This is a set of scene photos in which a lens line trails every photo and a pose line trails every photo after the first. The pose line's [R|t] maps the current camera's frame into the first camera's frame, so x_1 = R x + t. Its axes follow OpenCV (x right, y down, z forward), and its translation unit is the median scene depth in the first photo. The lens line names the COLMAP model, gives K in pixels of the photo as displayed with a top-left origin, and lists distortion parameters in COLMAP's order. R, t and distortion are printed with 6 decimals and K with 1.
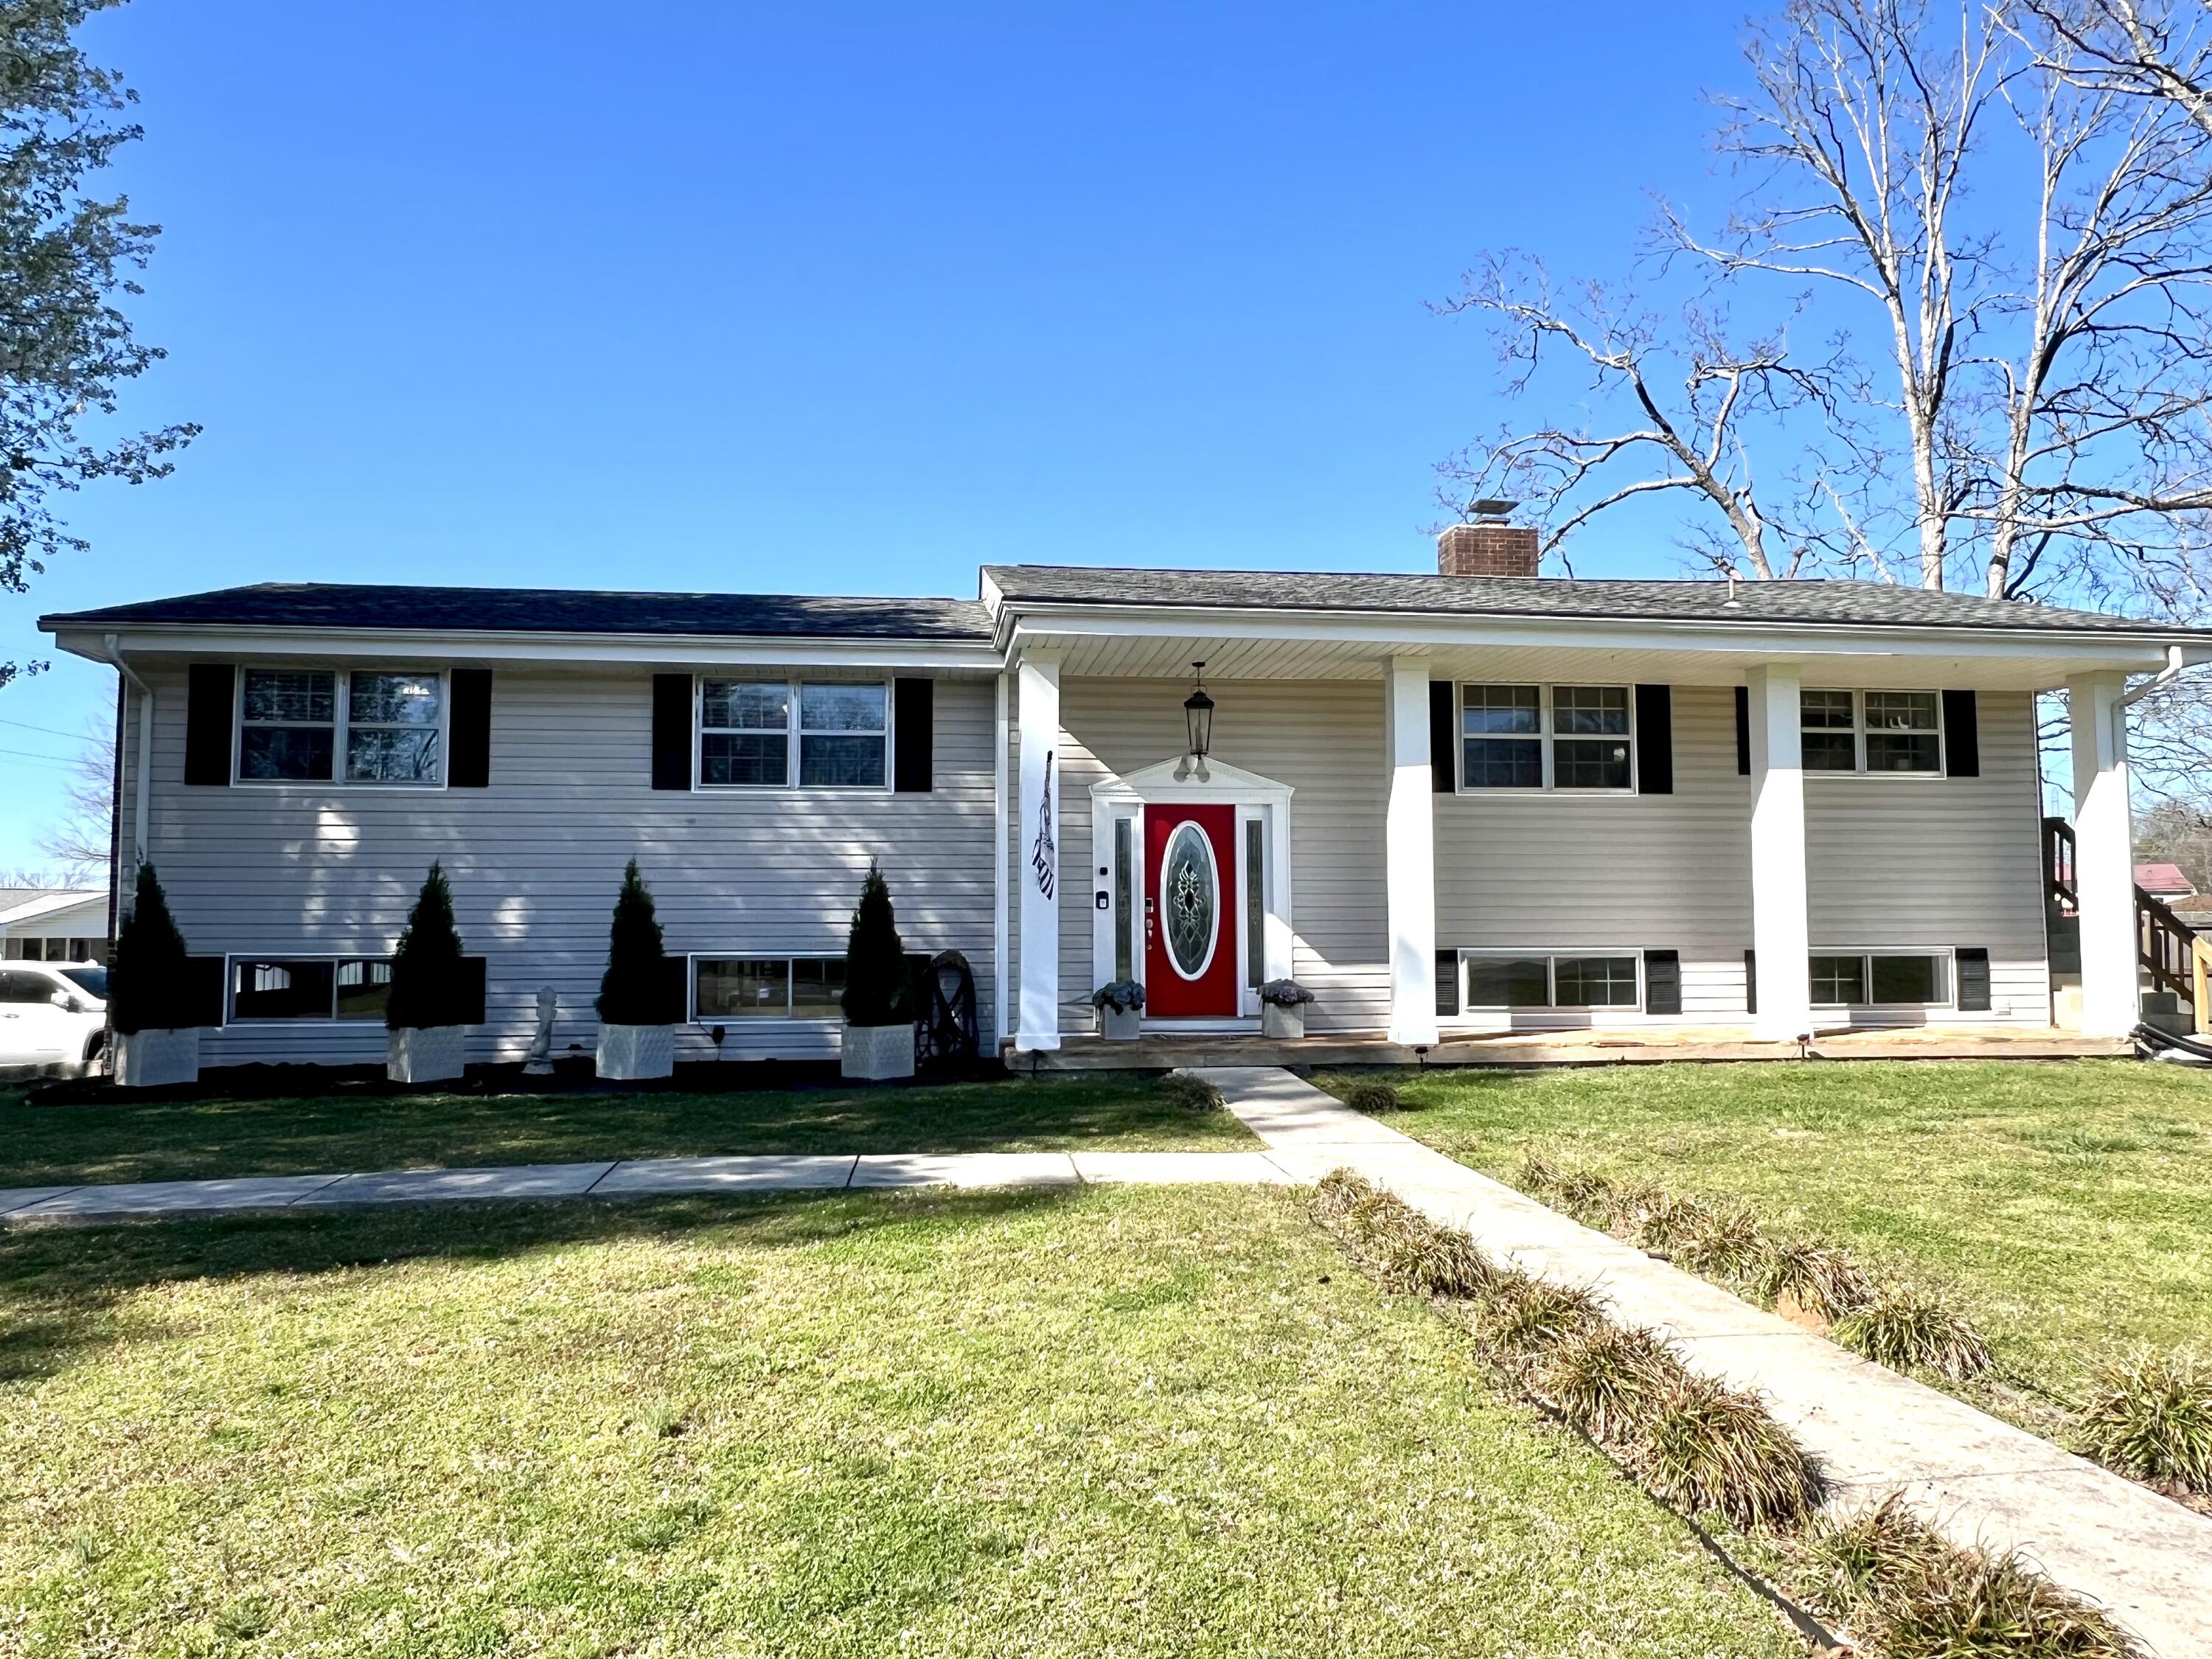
lens RADIAL K [[1510.3, 0, 1088.3], [0, 1510.3, 845.6], [0, 0, 1]] dist [-0.001186, 0.002545]
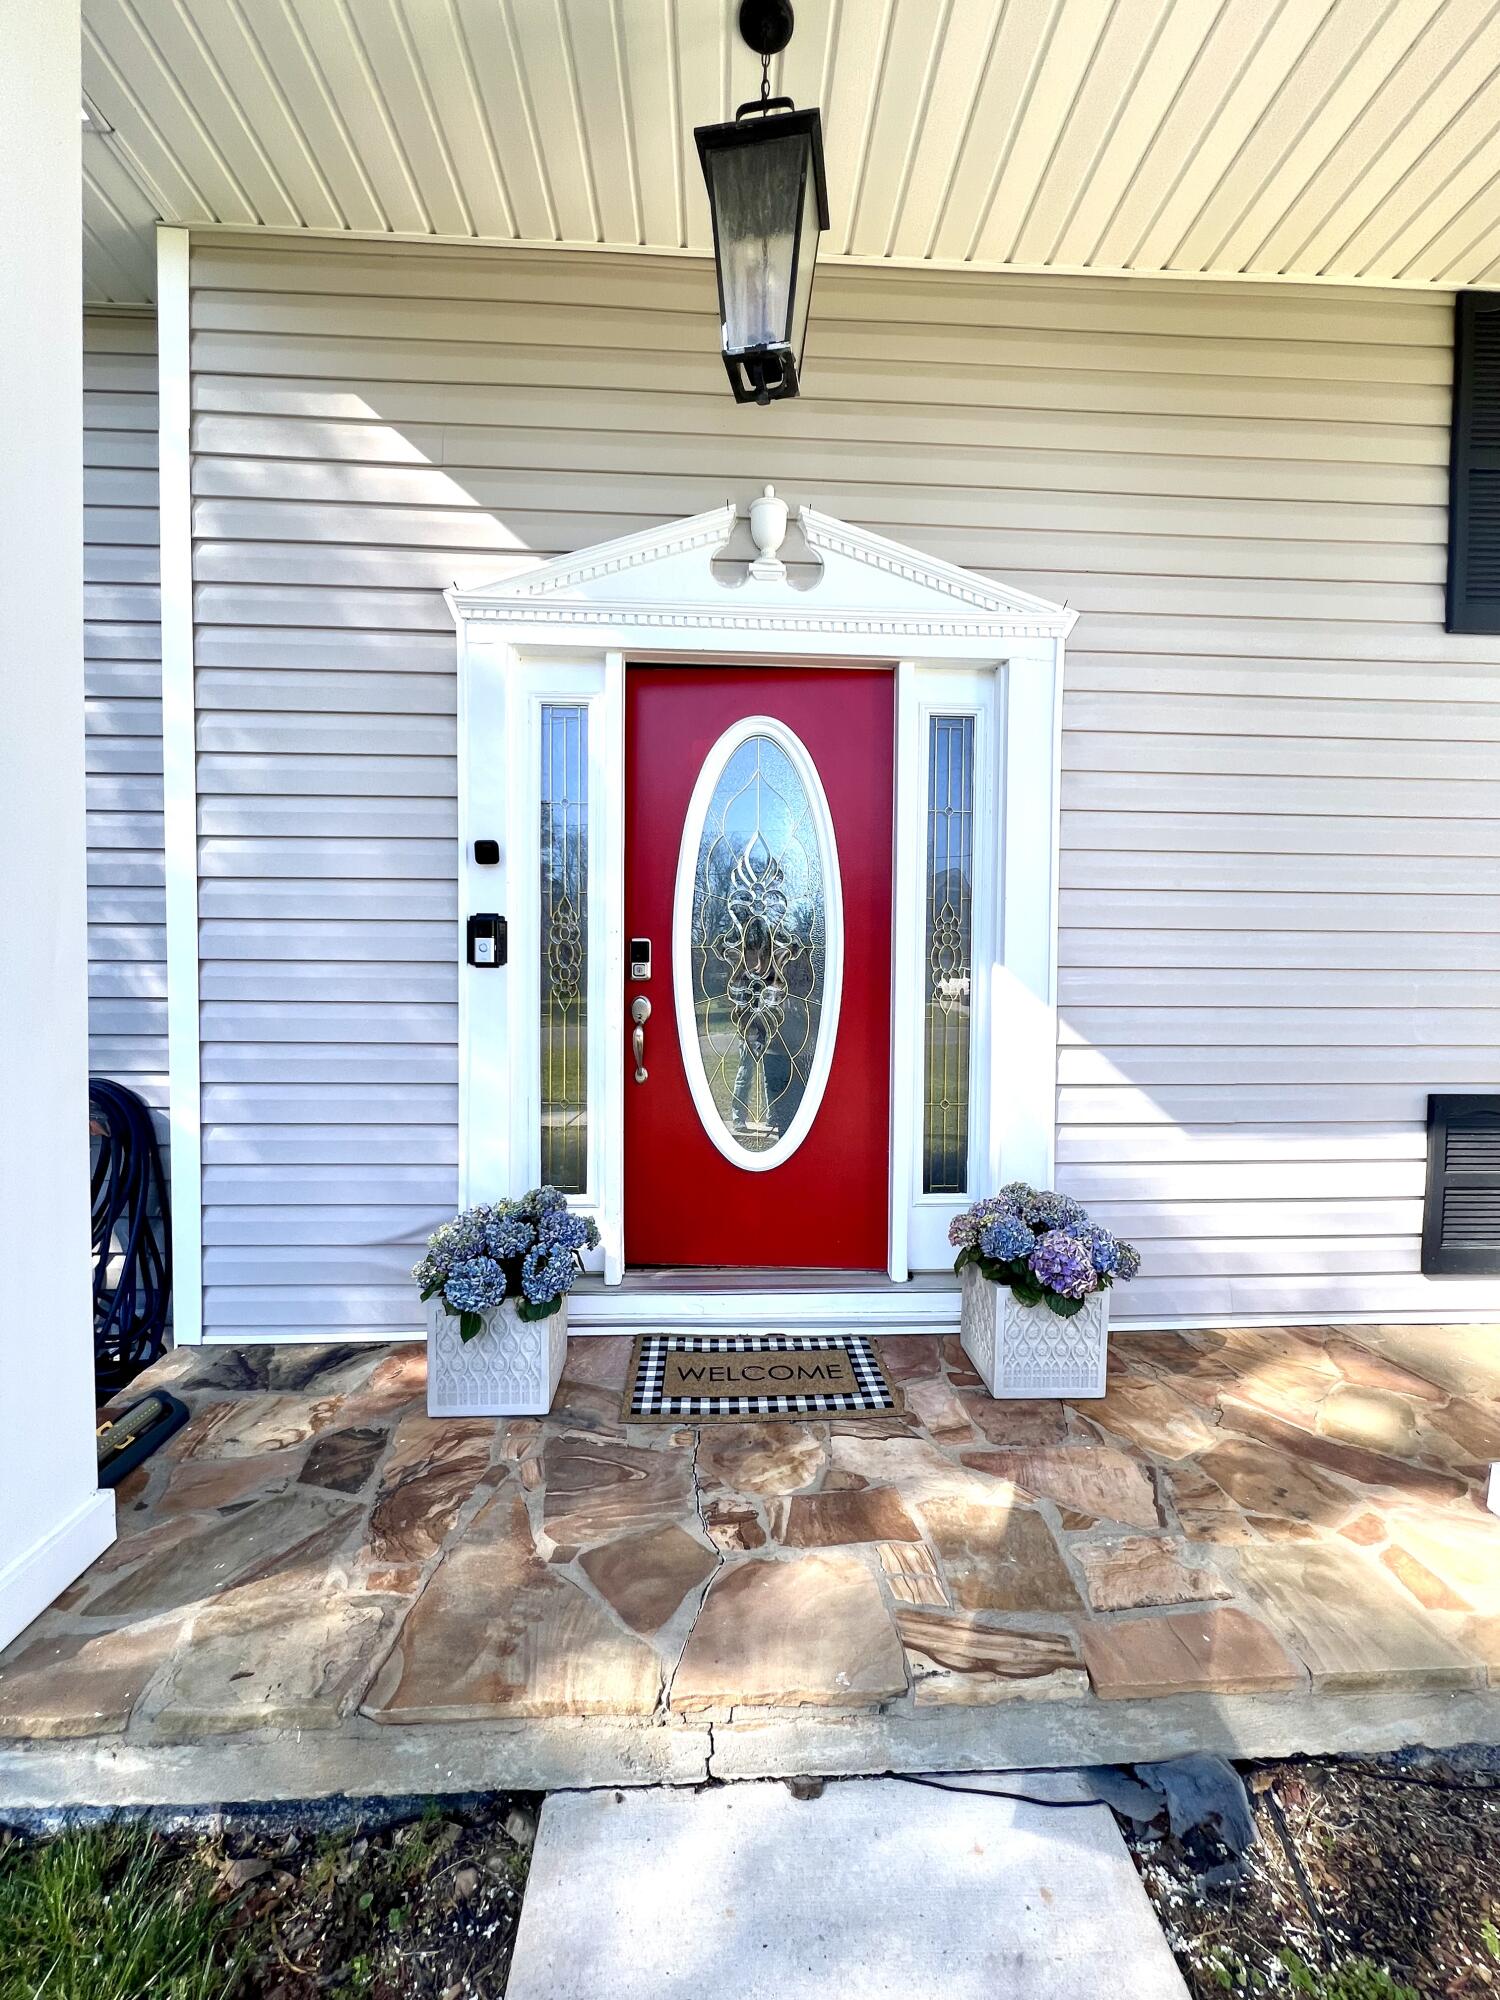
lens RADIAL K [[800.8, 0, 760.7], [0, 800.8, 993.1], [0, 0, 1]] dist [-0.002442, 0.000203]
pose [[0.996156, 0.014721, -0.086350, 0.085791], [-0.006192, 0.995146, 0.098218, 0.030260], [0.087376, -0.097306, 0.991412, 0.836716]]
